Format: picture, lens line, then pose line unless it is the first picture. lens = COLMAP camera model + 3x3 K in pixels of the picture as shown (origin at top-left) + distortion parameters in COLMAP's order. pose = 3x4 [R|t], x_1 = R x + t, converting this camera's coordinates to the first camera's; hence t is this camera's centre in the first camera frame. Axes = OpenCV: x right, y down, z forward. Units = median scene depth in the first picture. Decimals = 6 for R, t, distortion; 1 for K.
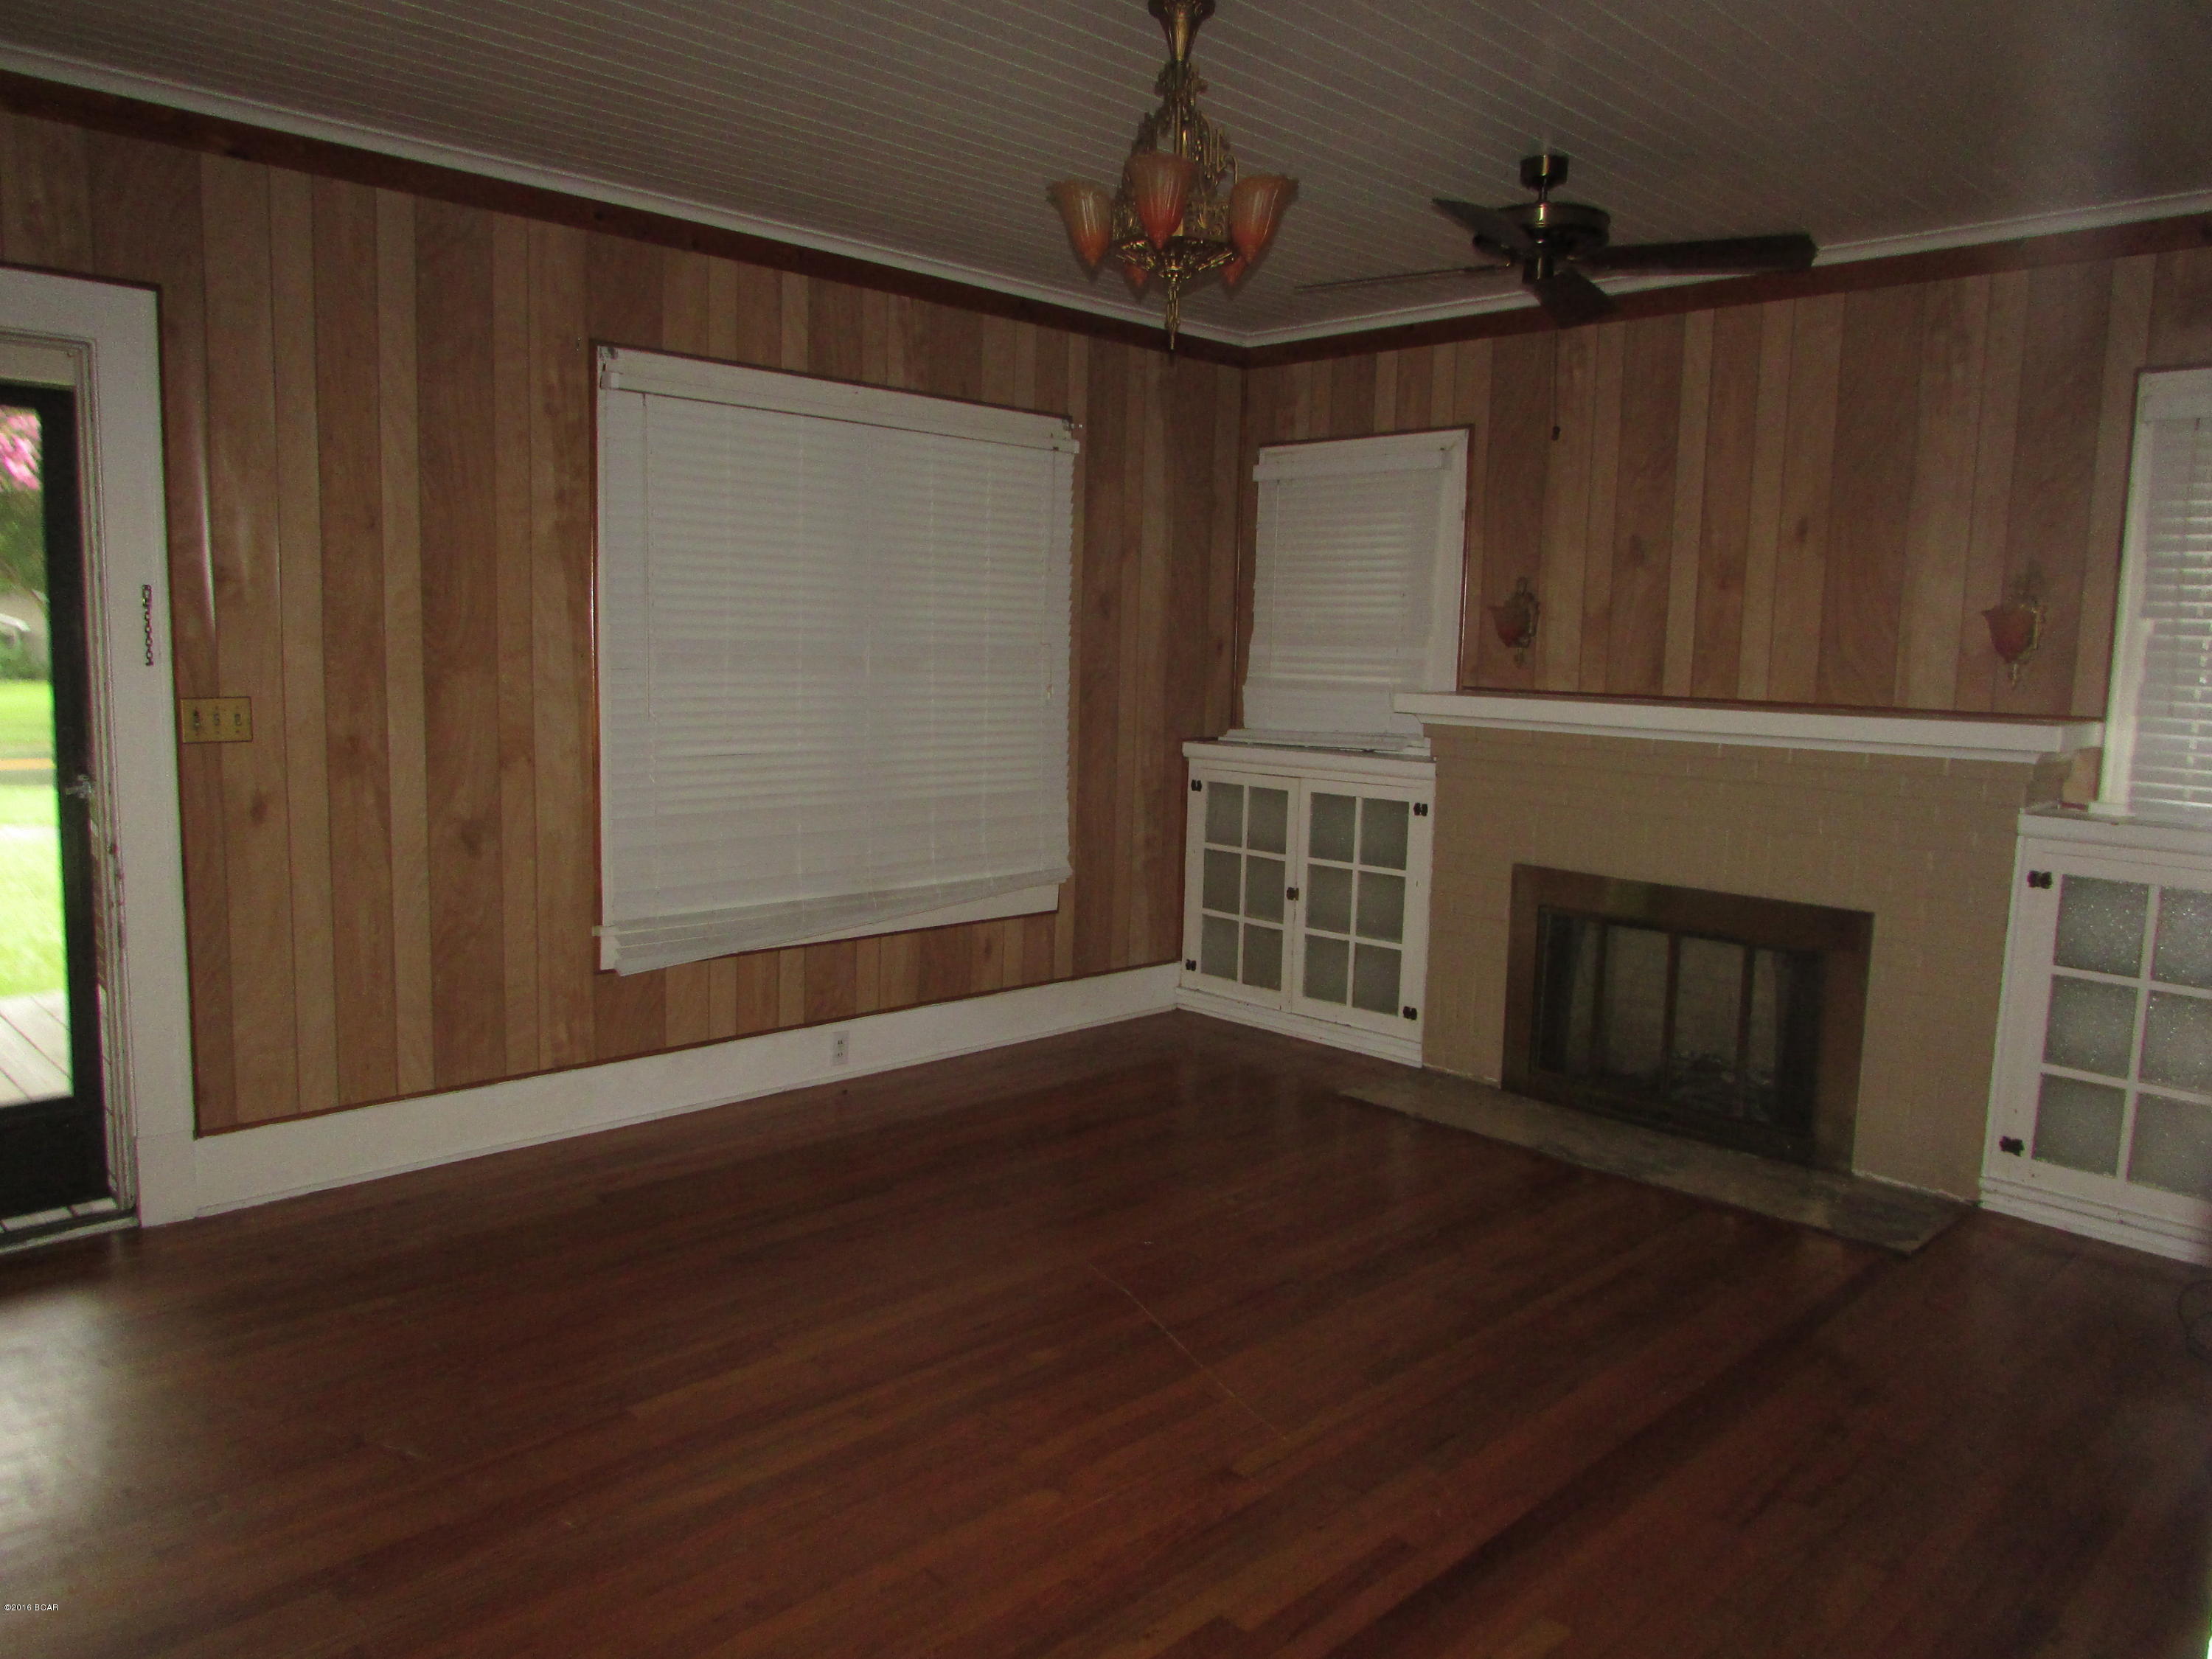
lens RADIAL K [[1574.2, 0, 1104.1], [0, 1574.2, 826.5], [0, 0, 1]] dist [-0.033521, 0.011055]
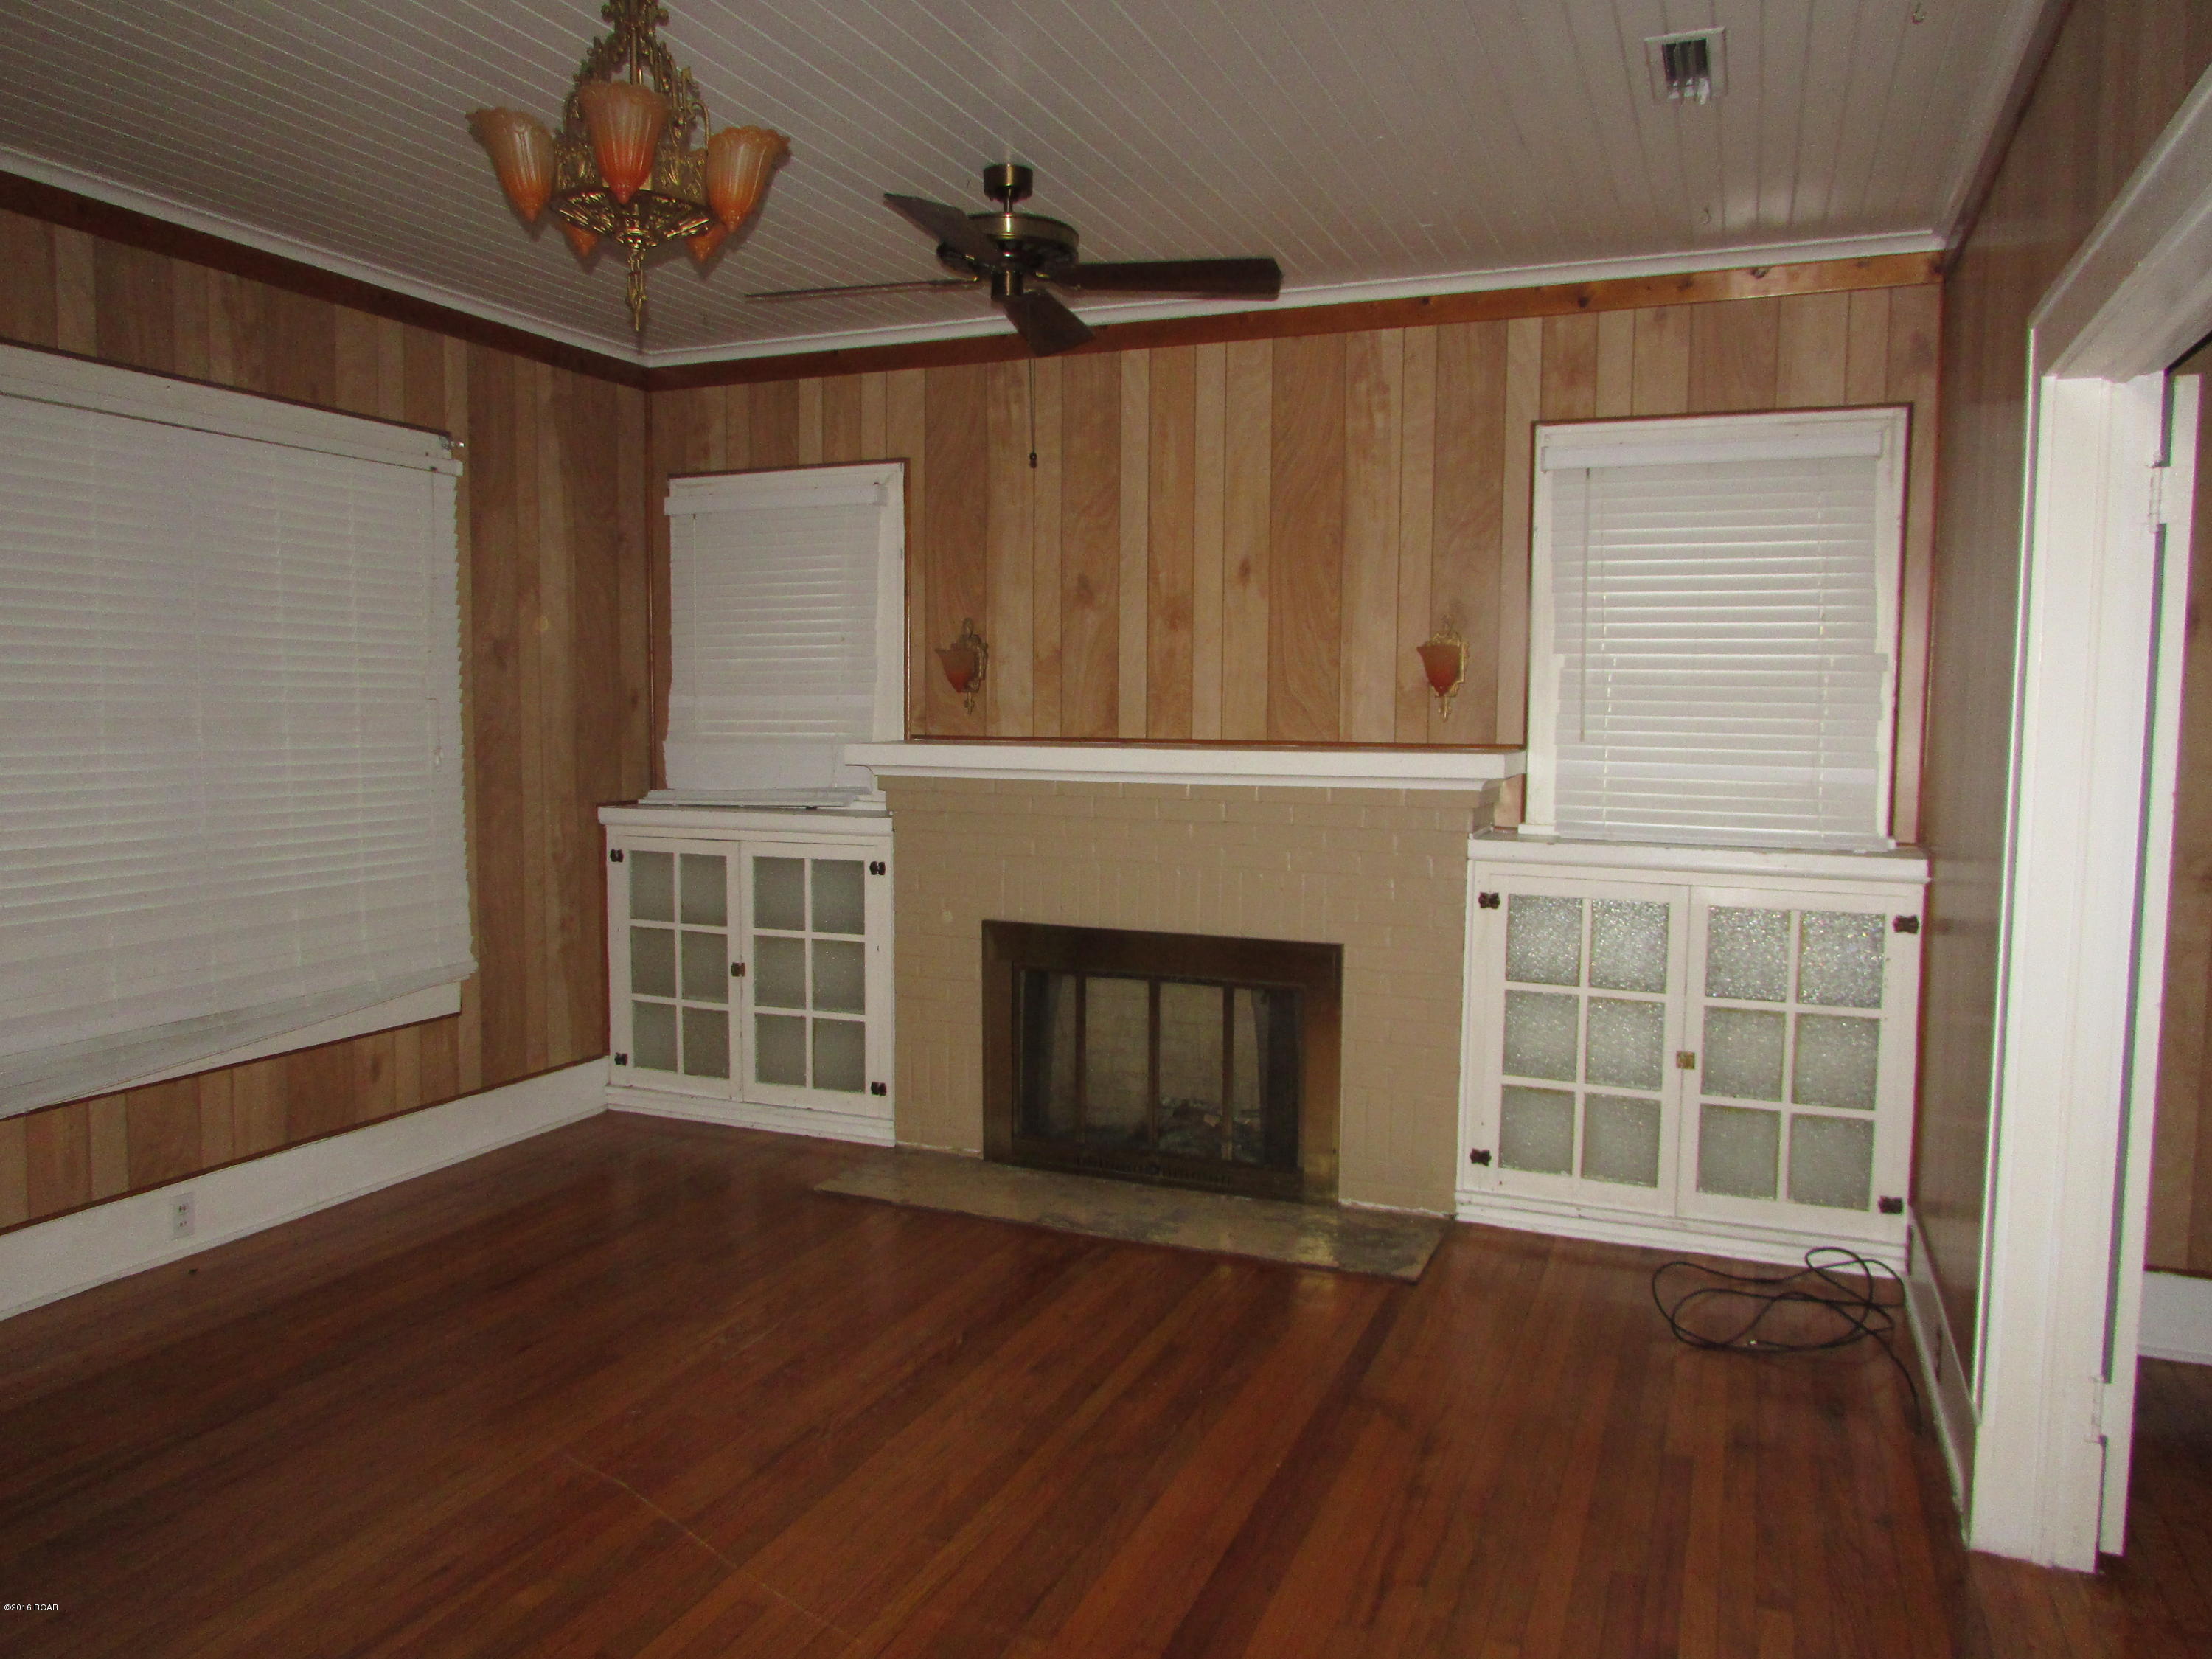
lens RADIAL K [[1574.2, 0, 1107.9], [0, 1574.2, 825.8], [0, 0, 1]] dist [-0.033521, 0.011055]
pose [[0.919875, -0.050376, 0.388962, -0.036613], [0.063398, 0.997773, -0.020707, -0.008724], [-0.387053, 0.043708, 0.921021, 0.099202]]
